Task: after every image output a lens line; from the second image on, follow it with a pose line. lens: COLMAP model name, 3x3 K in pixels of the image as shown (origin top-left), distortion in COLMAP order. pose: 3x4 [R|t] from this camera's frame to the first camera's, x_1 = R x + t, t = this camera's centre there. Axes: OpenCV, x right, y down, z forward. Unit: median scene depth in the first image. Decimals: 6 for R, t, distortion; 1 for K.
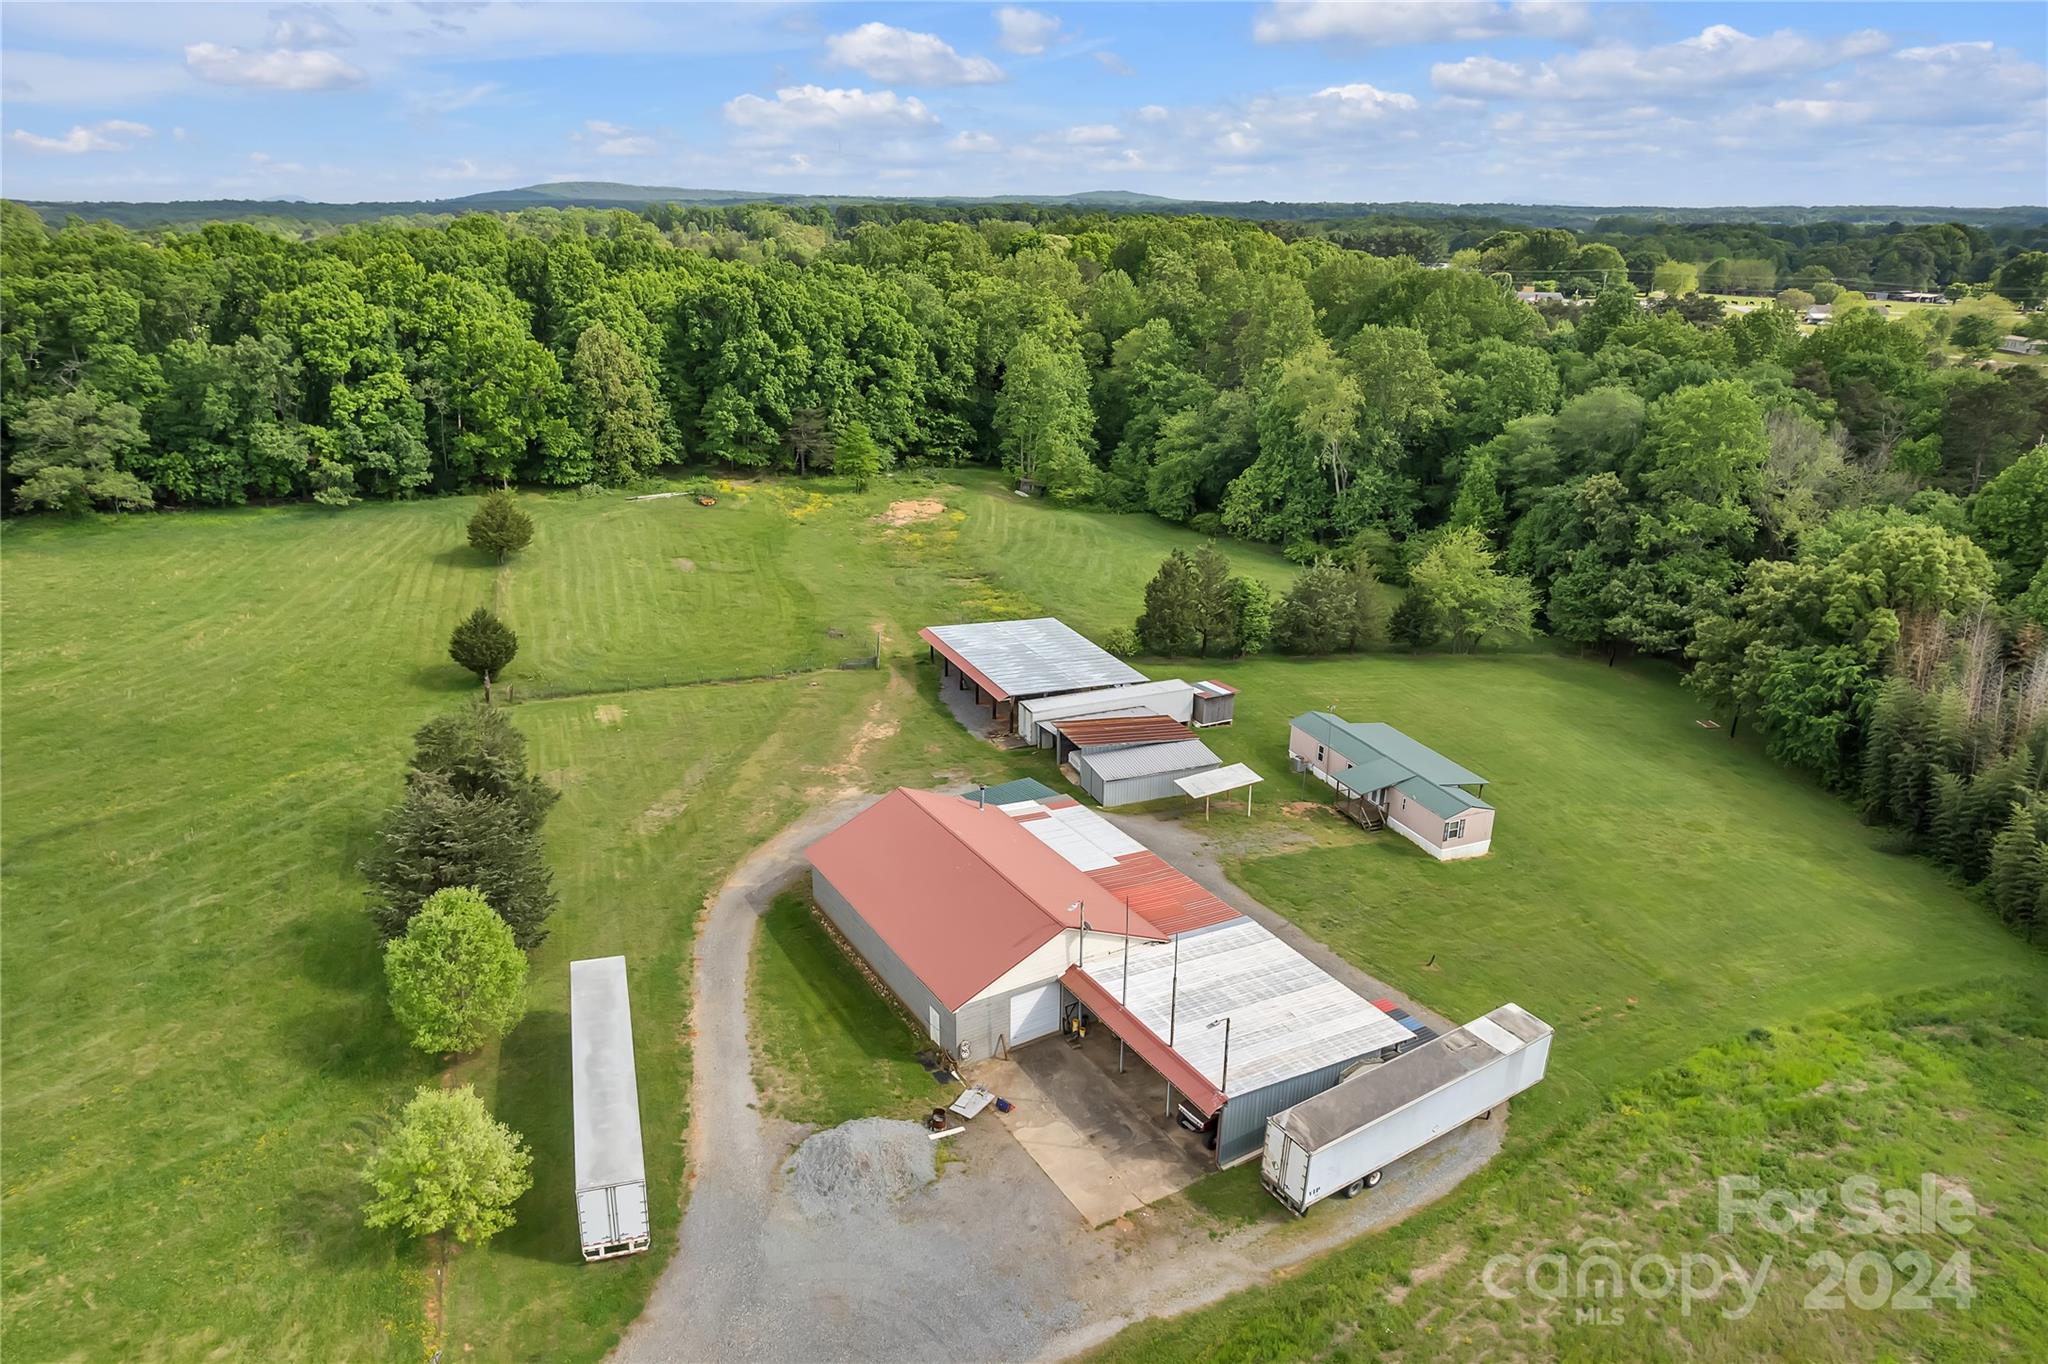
lens RADIAL K [[1302.8, 0, 1041.6], [0, 1302.8, 702.1], [0, 0, 1]] dist [-0.048661, 0.031085]
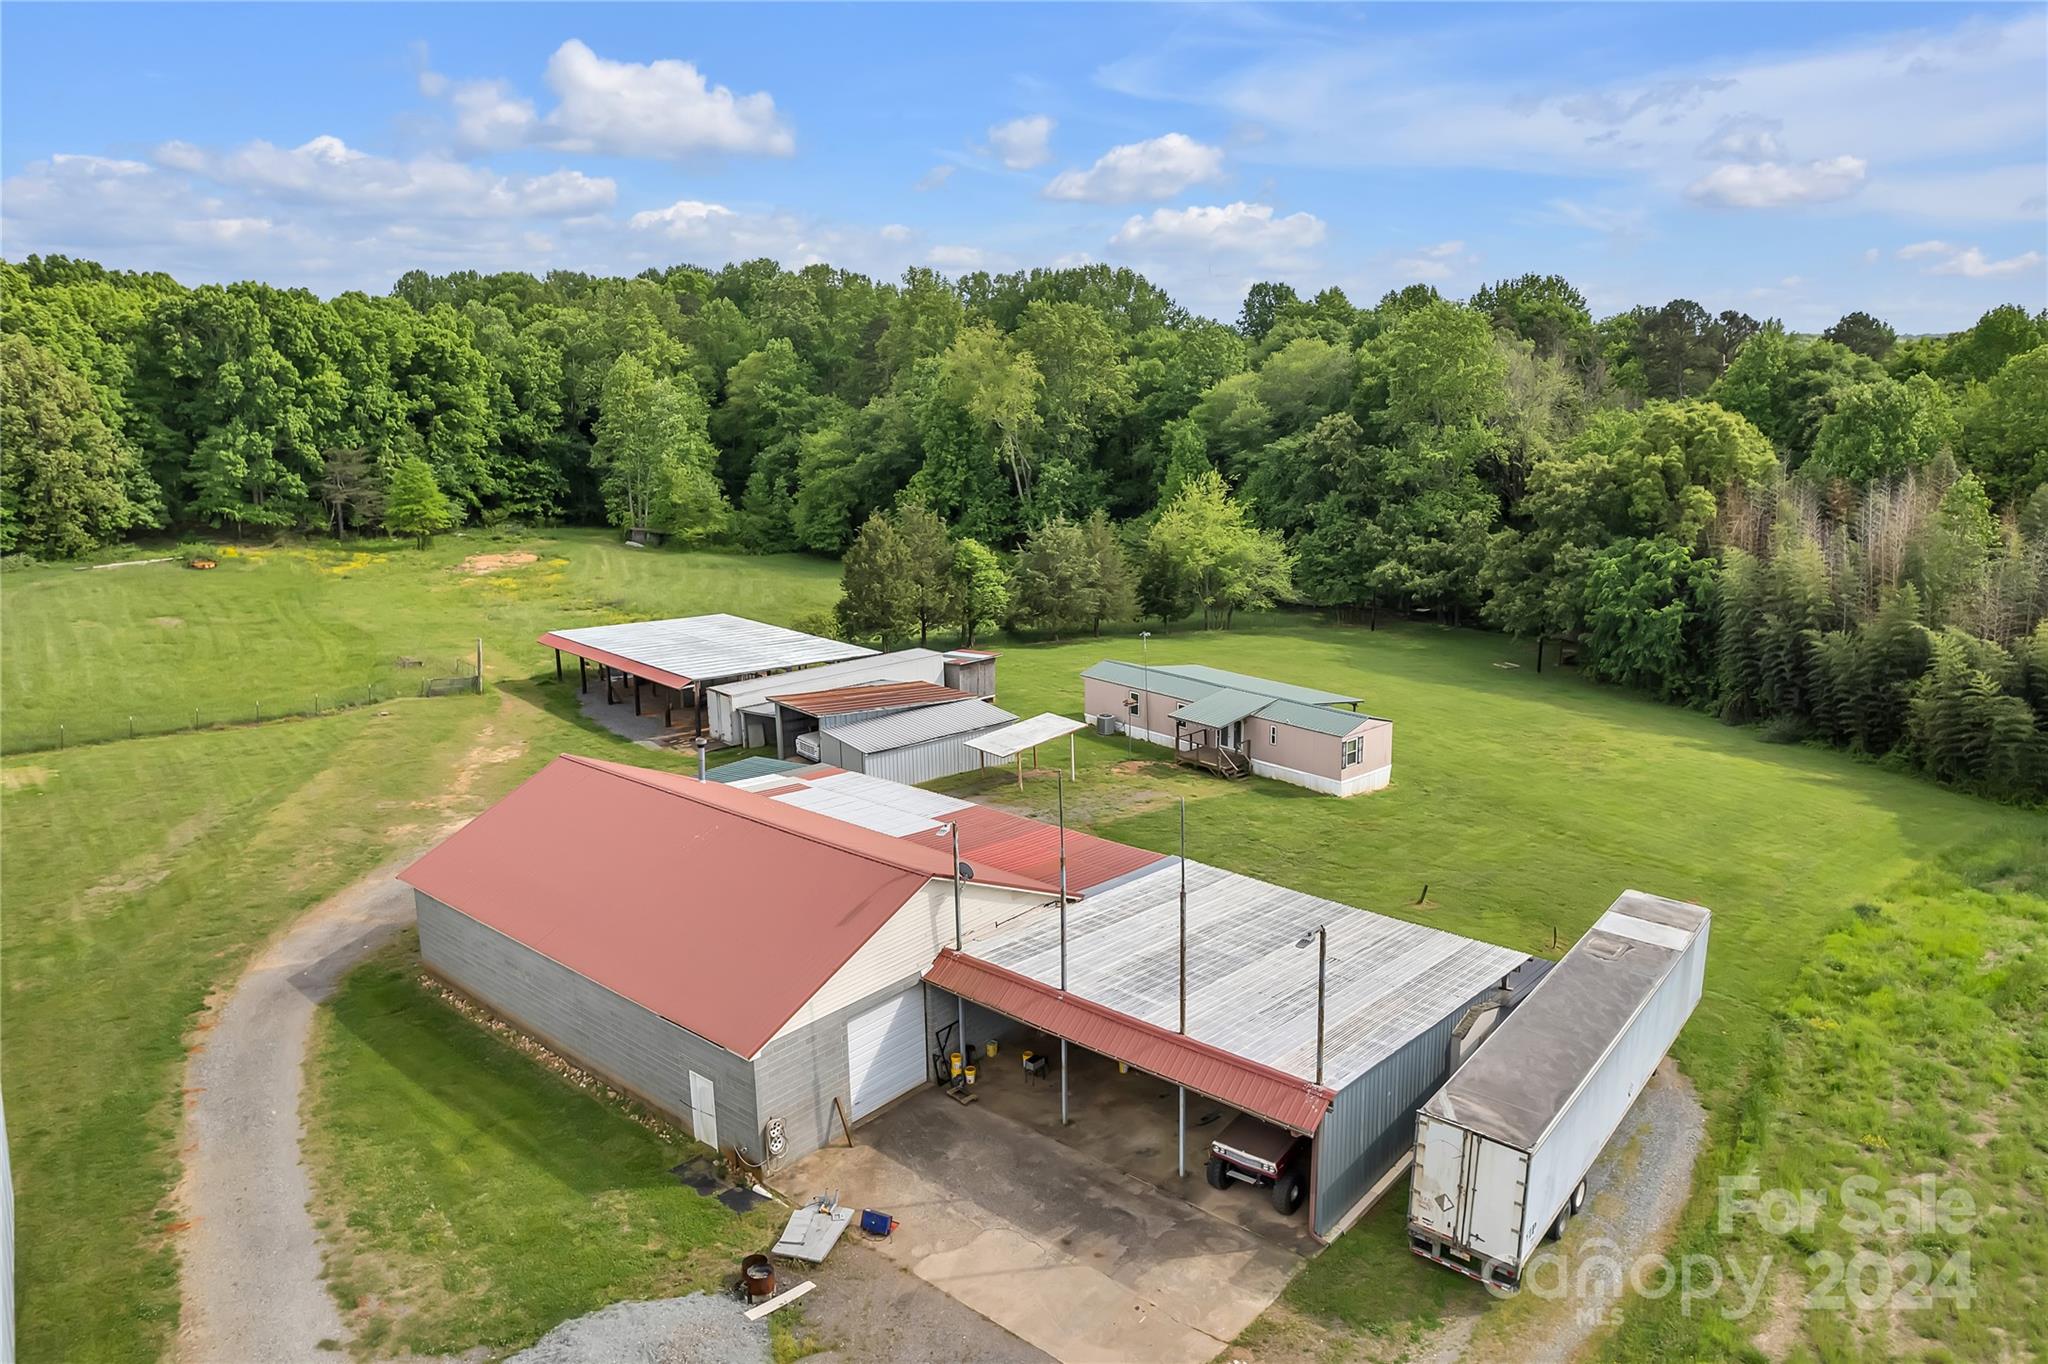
lens RADIAL K [[1363.2, 0, 1044.3], [0, 1363.2, 607.6], [0, 0, 1]] dist [-0.059744, 0.047222]
pose [[0.948994, -0.082201, 0.304391, -0.065204], [0.137441, 0.976715, -0.164736, 0.103788], [-0.283762, 0.198169, 0.938194, 0.265569]]
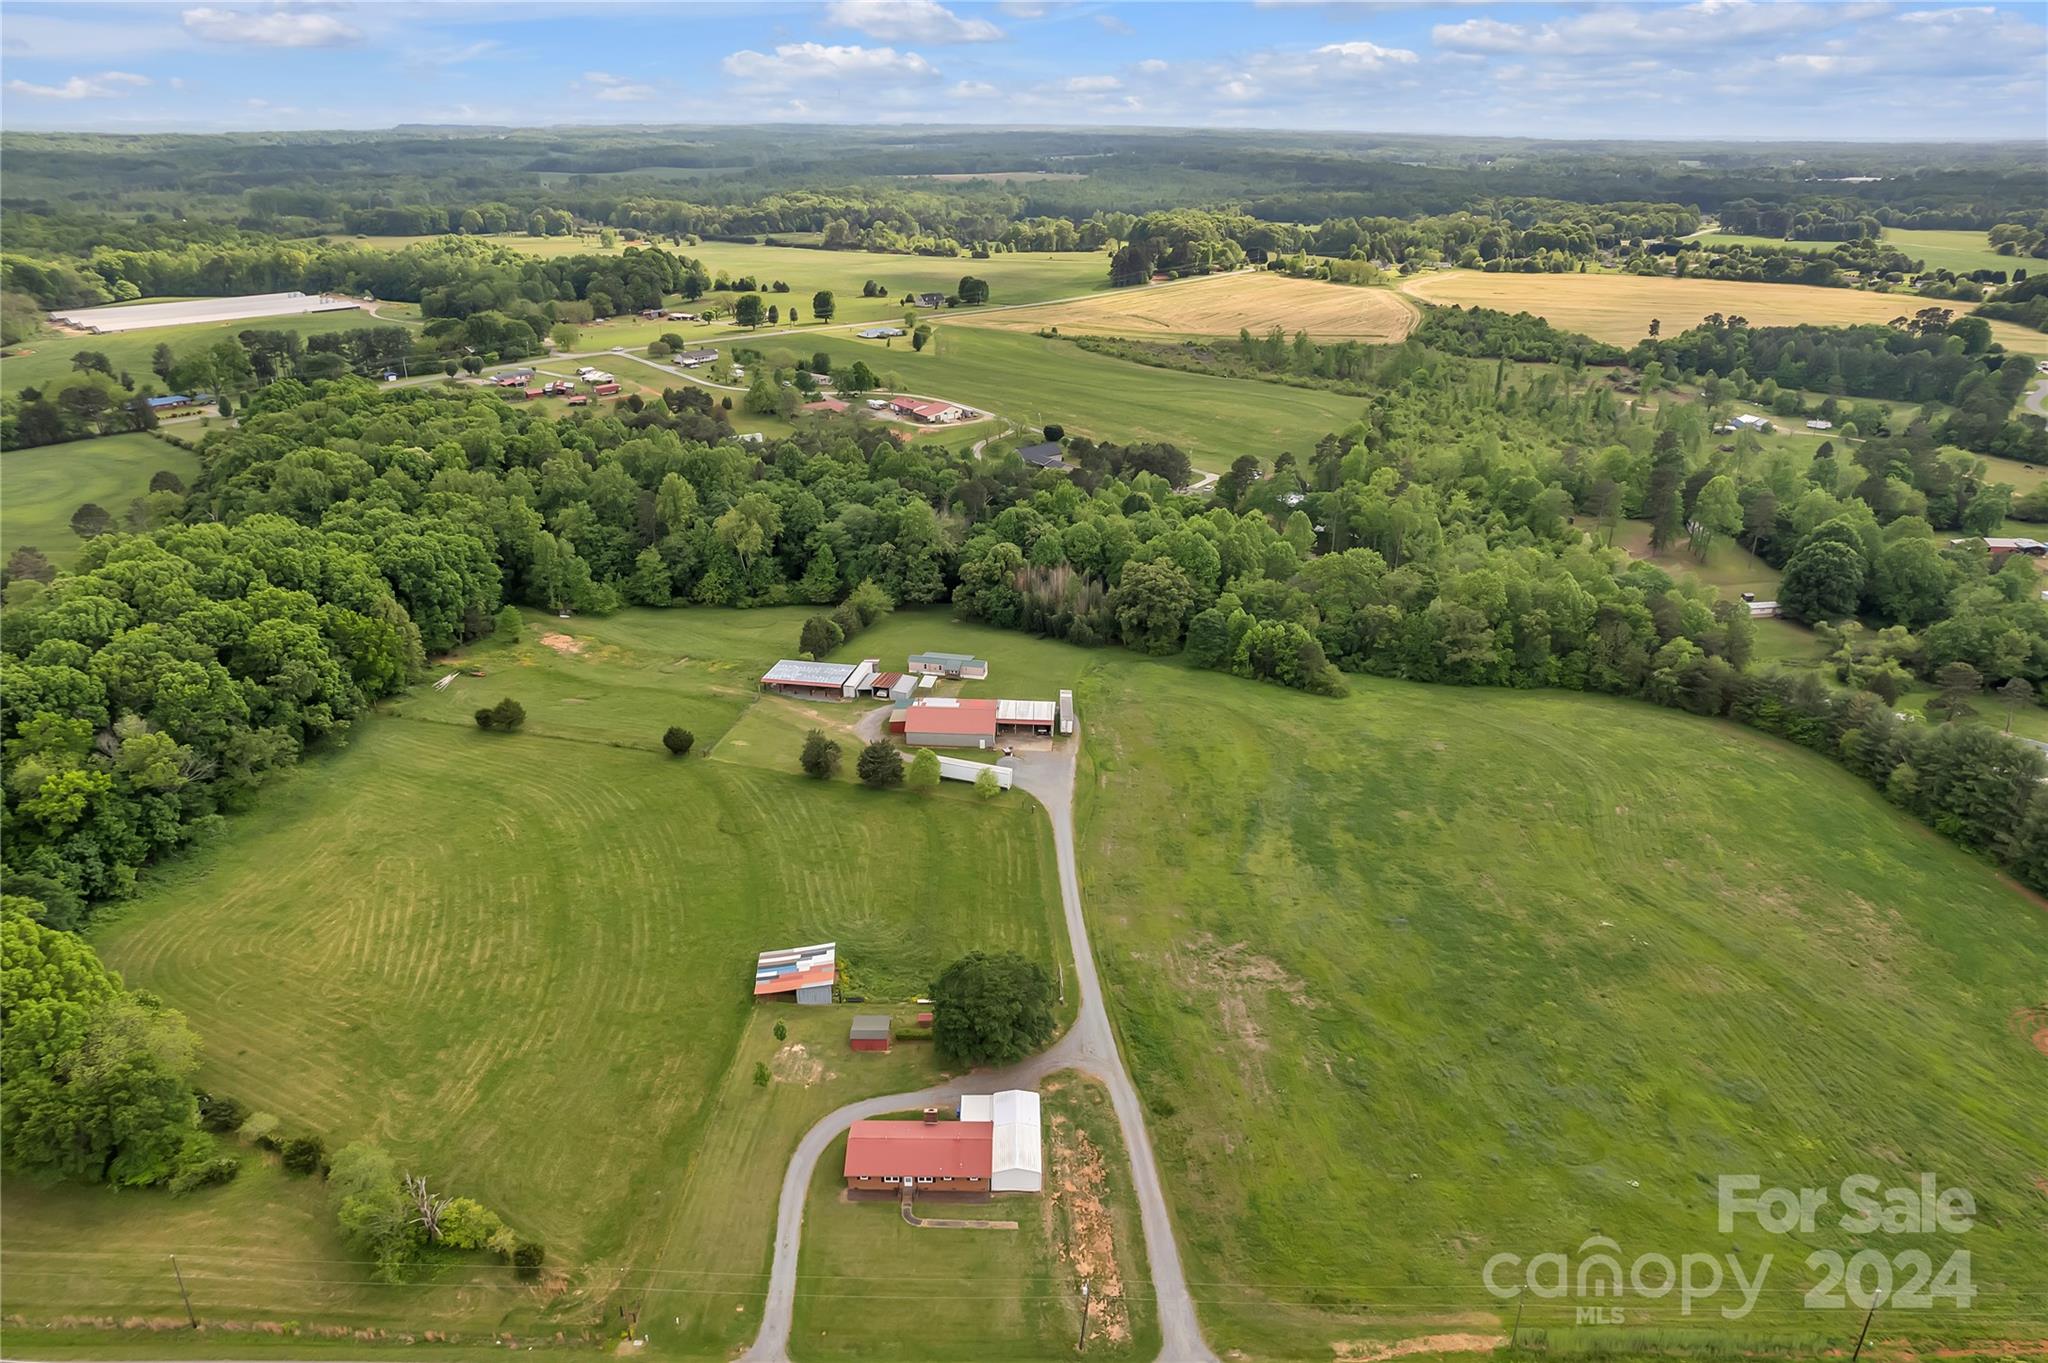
lens RADIAL K [[1363.2, 0, 1030.7], [0, 1363.2, 675.8], [0, 0, 1]] dist [-0.059744, 0.047222]
pose [[0.555839, -0.328575, 0.763598, -2.094779], [0.294635, 0.936807, 0.188635, -0.469825], [-0.777324, 0.120132, 0.617523, -1.185554]]
